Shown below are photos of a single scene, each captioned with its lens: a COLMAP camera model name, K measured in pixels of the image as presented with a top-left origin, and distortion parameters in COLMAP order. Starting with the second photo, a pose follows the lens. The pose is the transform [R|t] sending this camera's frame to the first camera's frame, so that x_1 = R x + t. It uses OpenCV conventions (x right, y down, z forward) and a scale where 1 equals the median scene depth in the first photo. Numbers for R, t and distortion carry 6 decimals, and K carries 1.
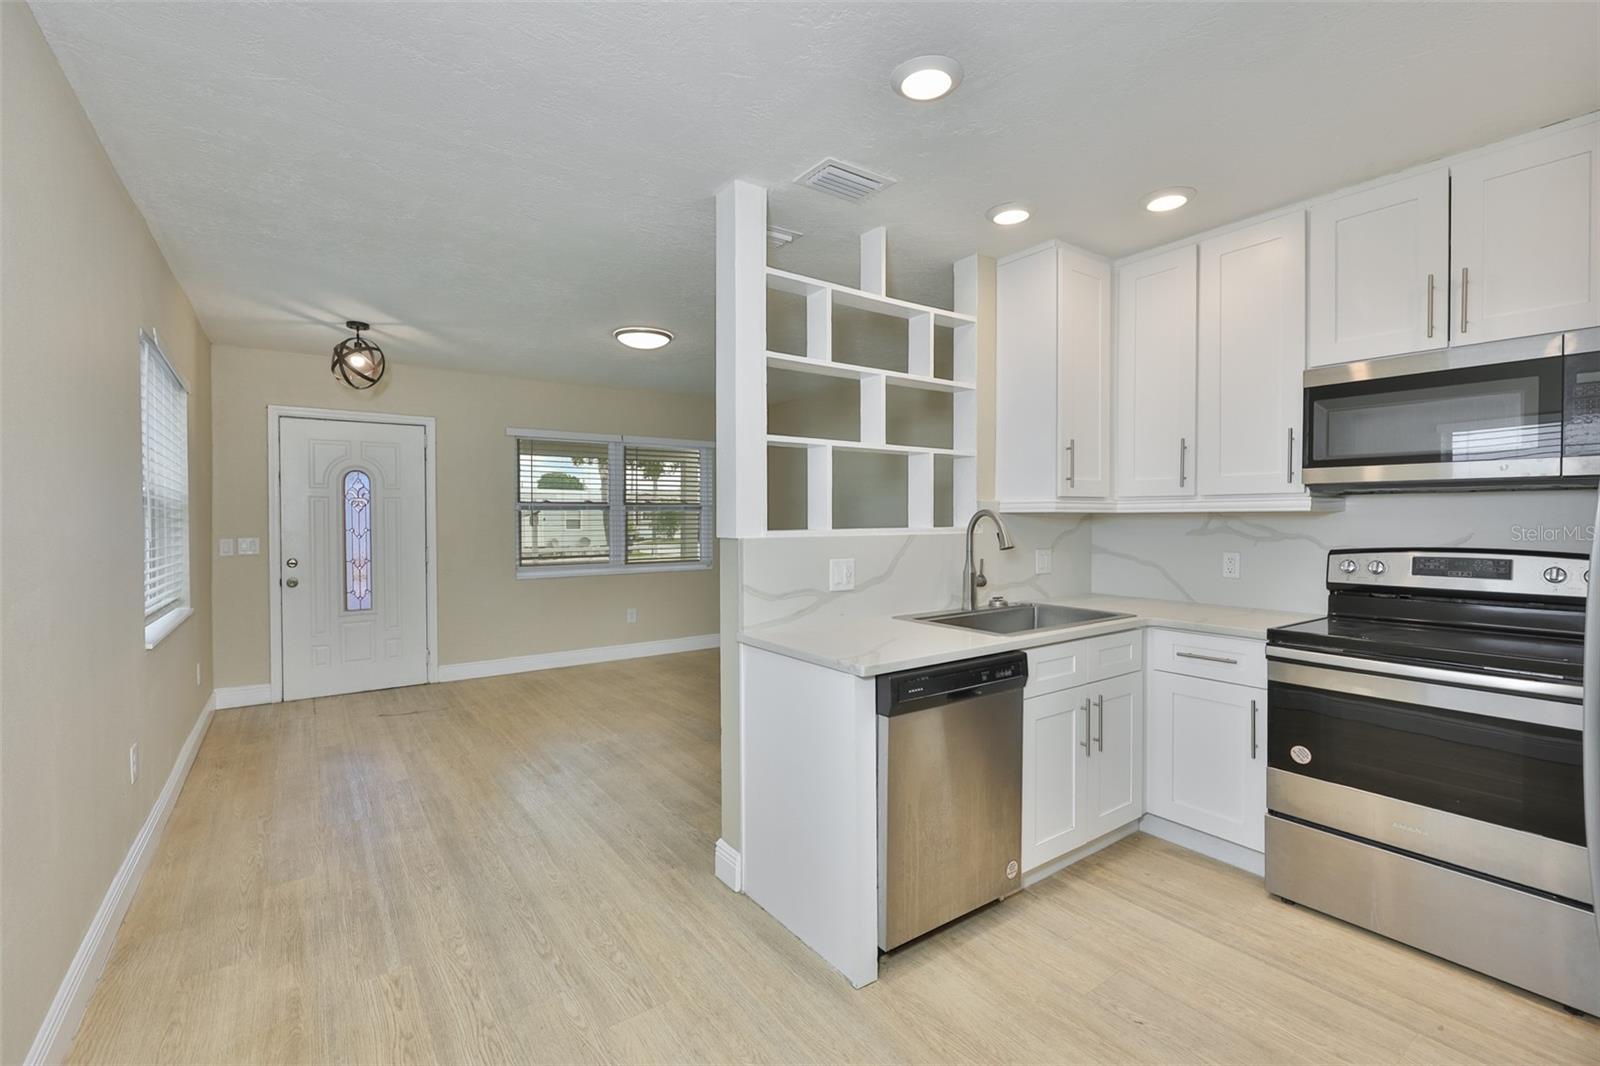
lens RADIAL K [[694.1, 0, 802.4], [0, 694.1, 520.9], [0, 0, 1]] dist [-0.001503, -0.000098]
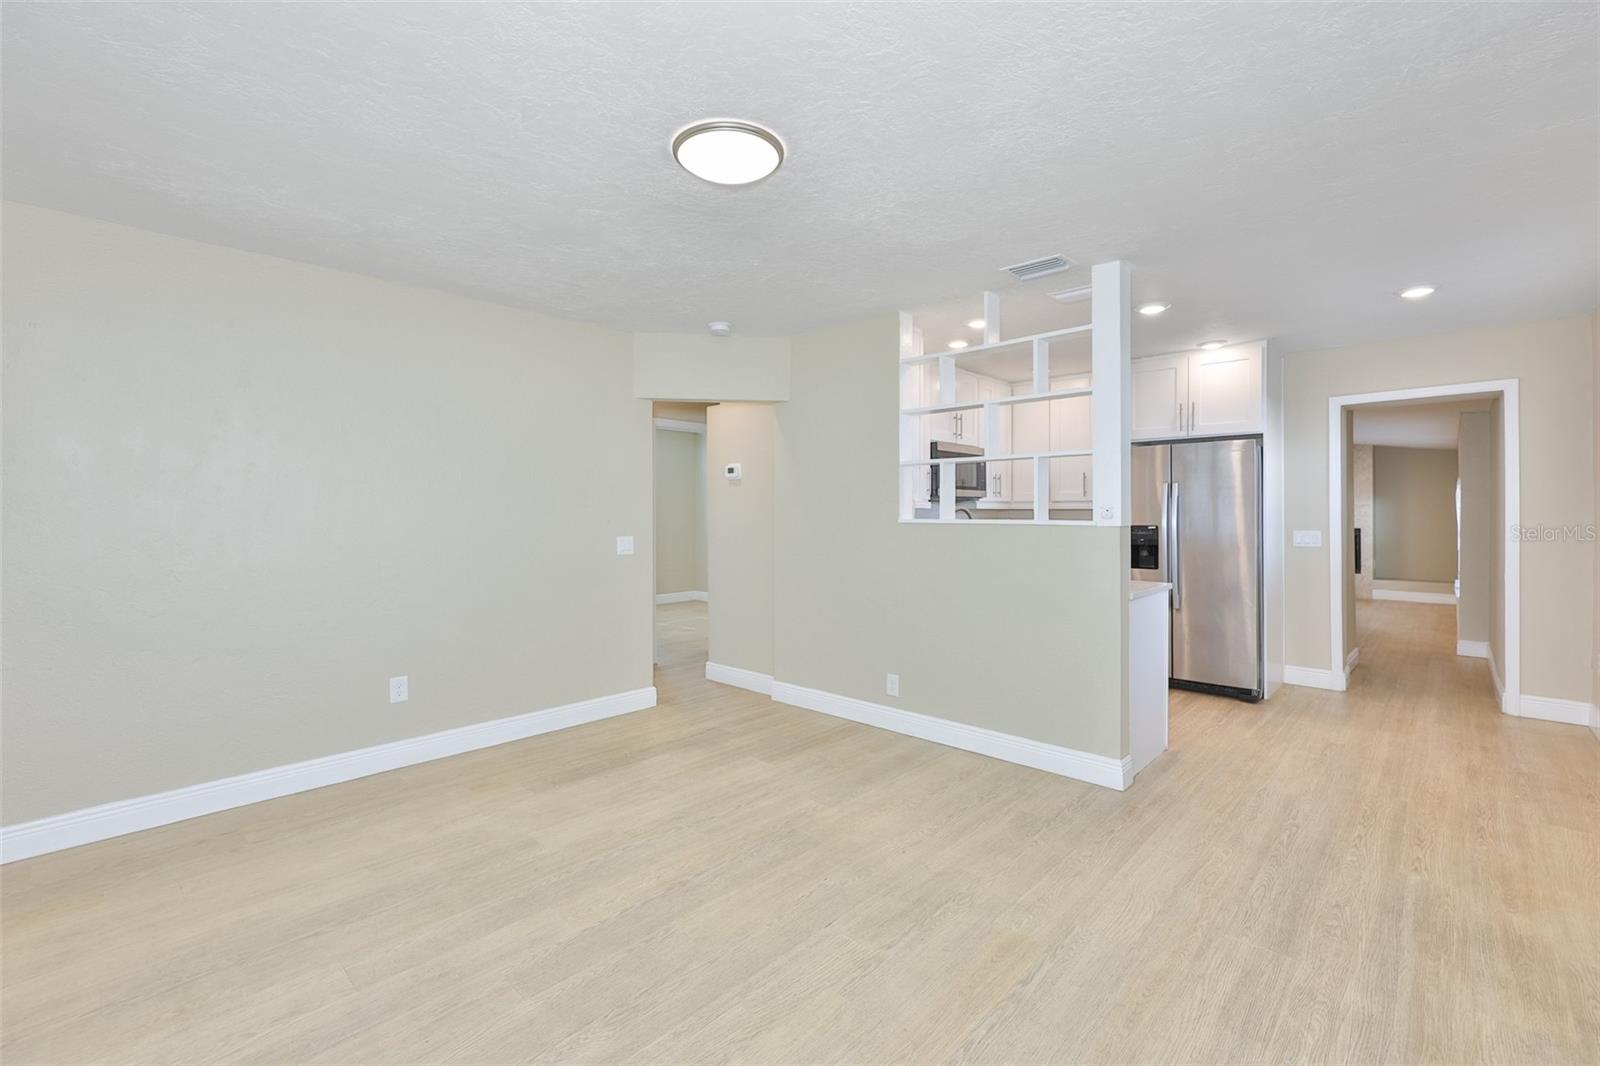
lens RADIAL K [[687.9, 0, 796.5], [0, 687.9, 513.2], [0, 0, 1]] dist [0.000229, 0.000497]
pose [[-0.180237, -0.001022, 0.983623, -1.079552], [0.008414, 0.999961, 0.002580, -0.006918], [-0.983587, 0.008741, -0.180221, 1.554826]]
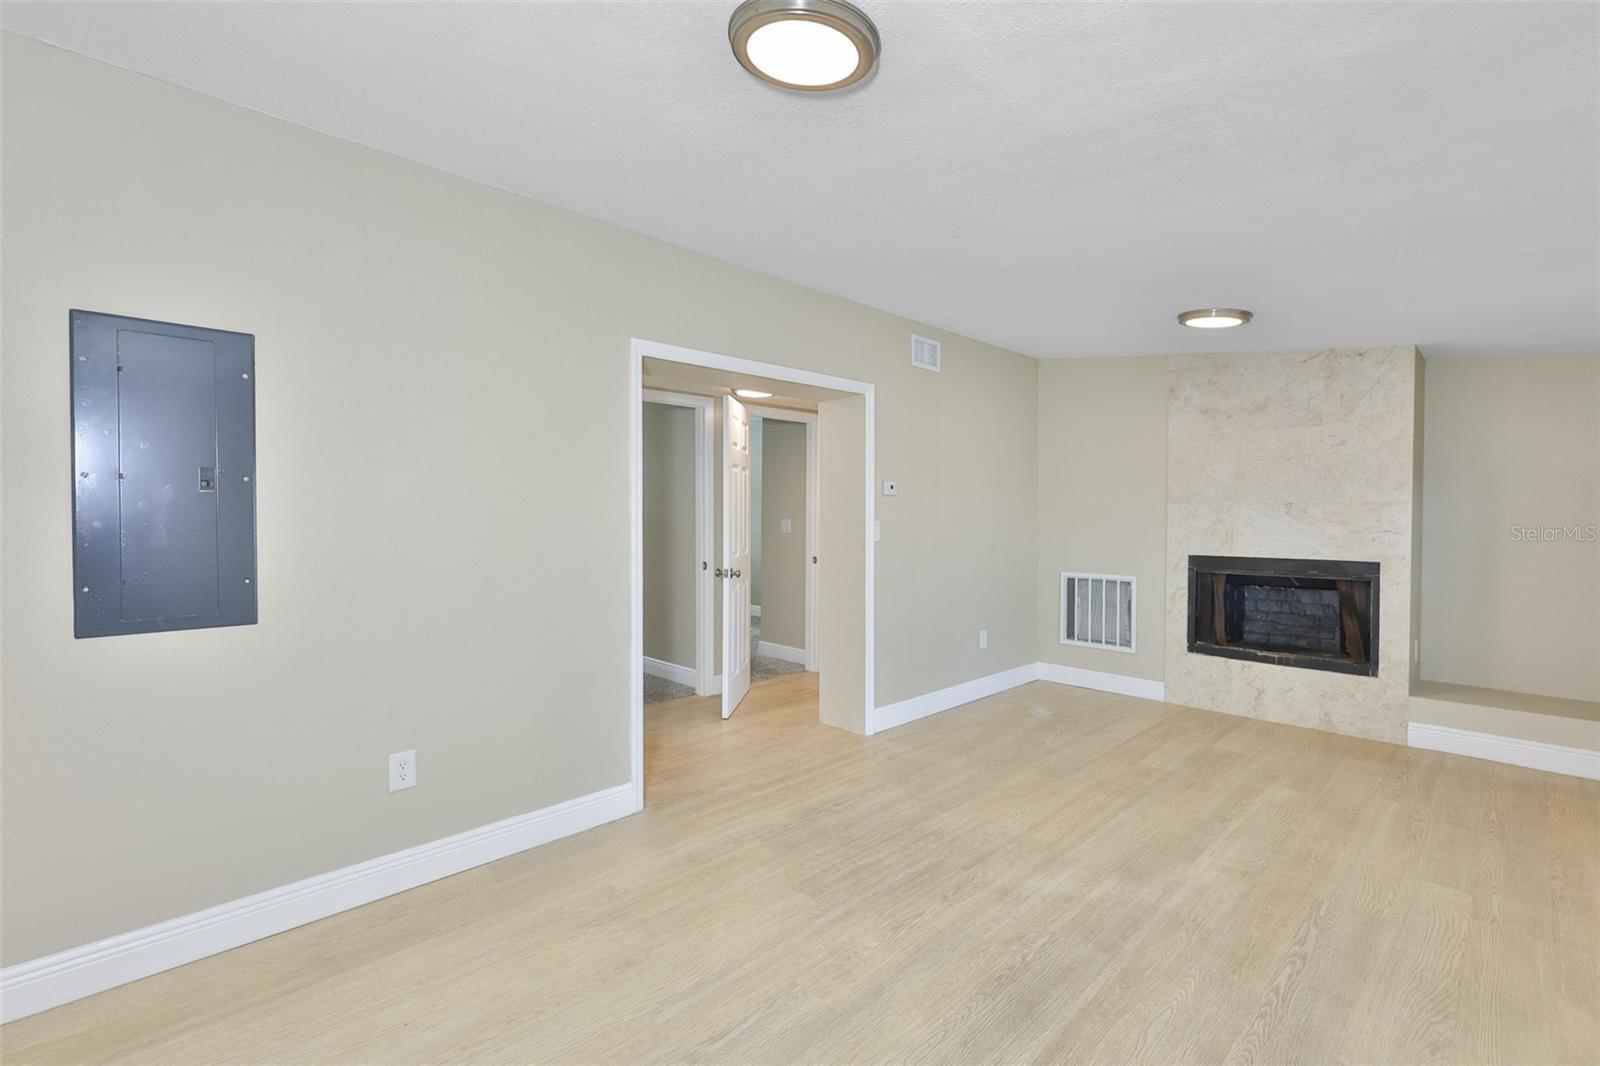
lens RADIAL K [[703.6, 0, 790.3], [0, 703.6, 528.5], [0, 0, 1]] dist [-0.000431, 0.001020]
pose [[-0.132278, -0.016118, 0.991082, 0.605340], [0.003690, 0.999853, 0.016753, 0.004650], [-0.991206, 0.005873, -0.132200, -0.540310]]
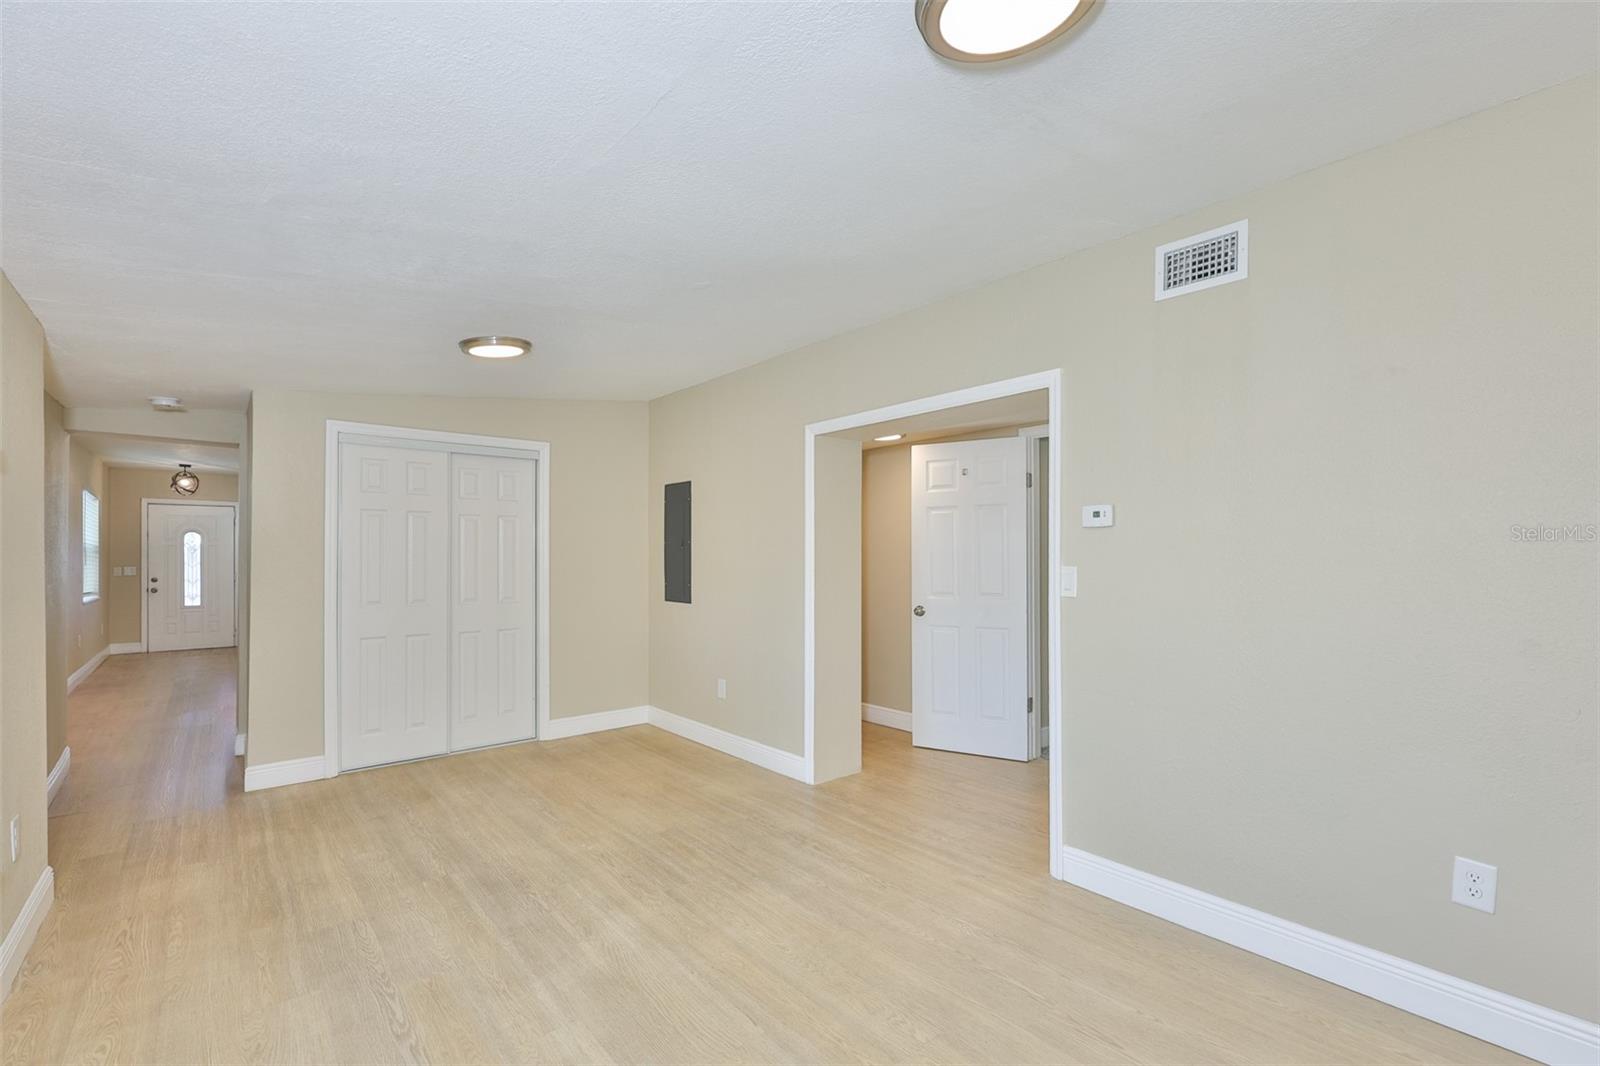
lens RADIAL K [[742.1, 0, 796.4], [0, 742.1, 543.8], [0, 0, 1]] dist [0.014887, -0.000771]
pose [[0.999345, -0.000938, 0.036169, 1.582233], [0.001710, 0.999771, -0.021320, 0.013174], [-0.036141, 0.021368, 0.999118, -1.867241]]
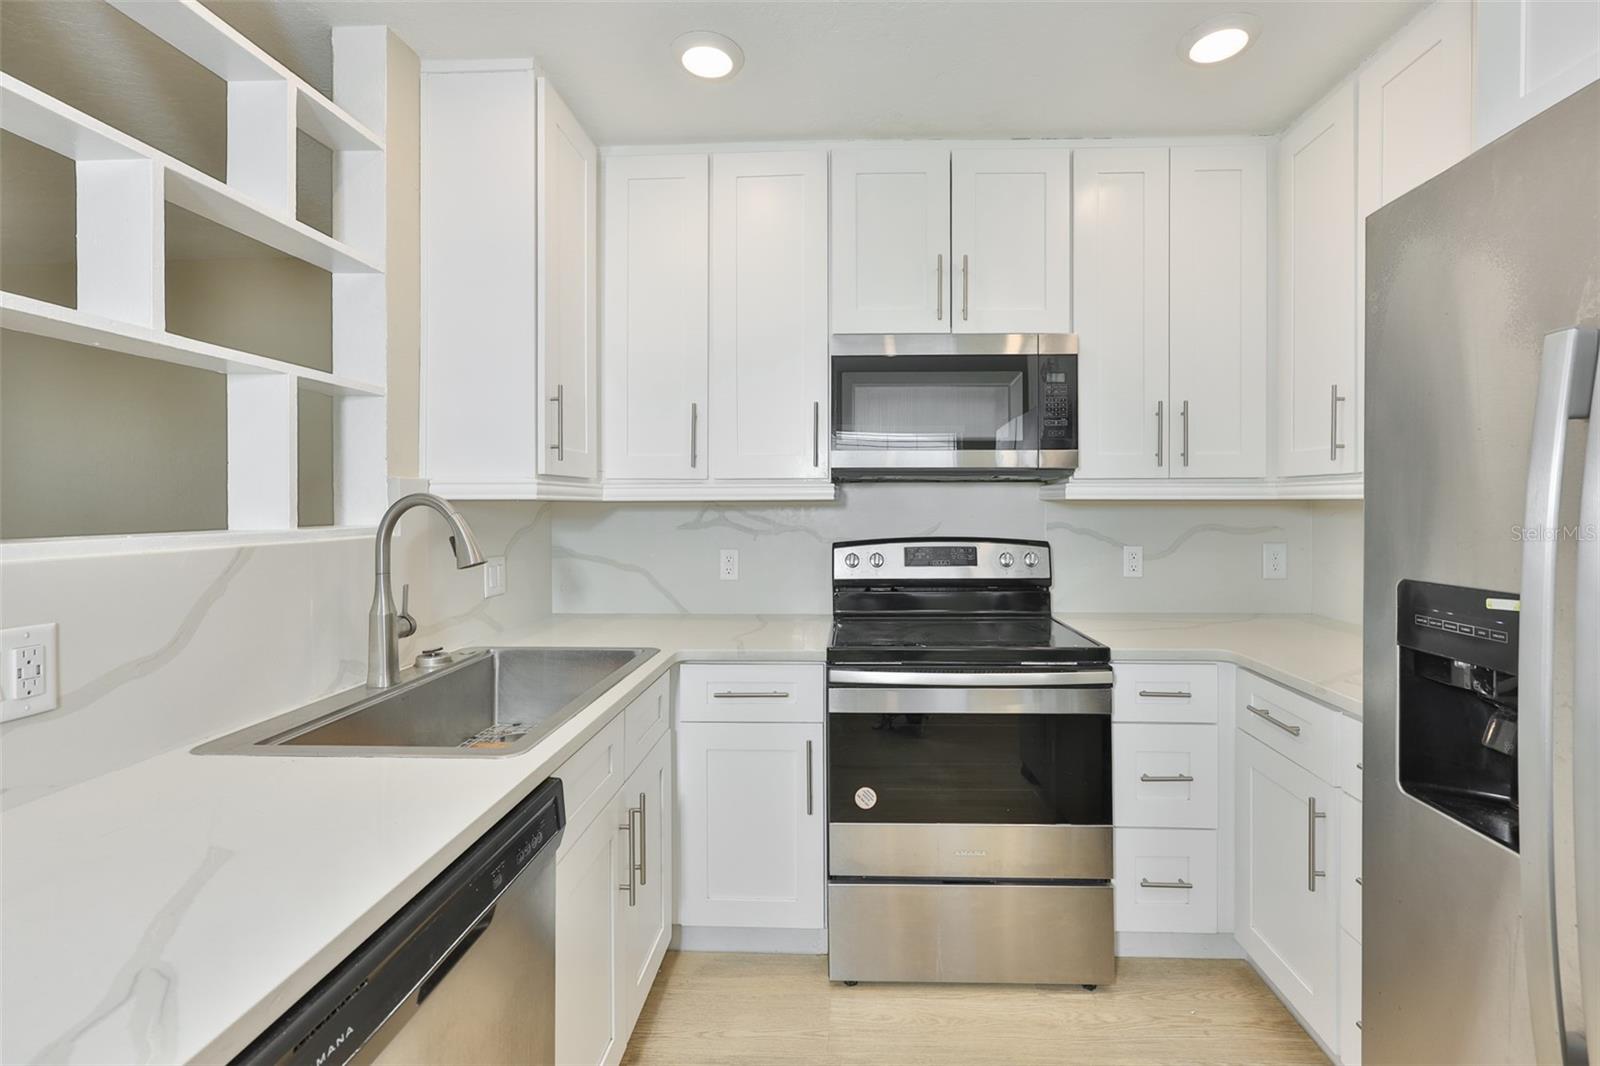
lens RADIAL K [[695.5, 0, 821.0], [0, 695.5, 507.5], [0, 0, 1]] dist [-0.000186, 0.000092]
pose [[0.620147, -0.002057, 0.784483, 0.035049], [0.006083, 0.999979, -0.002187, -0.002430], [-0.784462, 0.006129, 0.620147, 0.414201]]
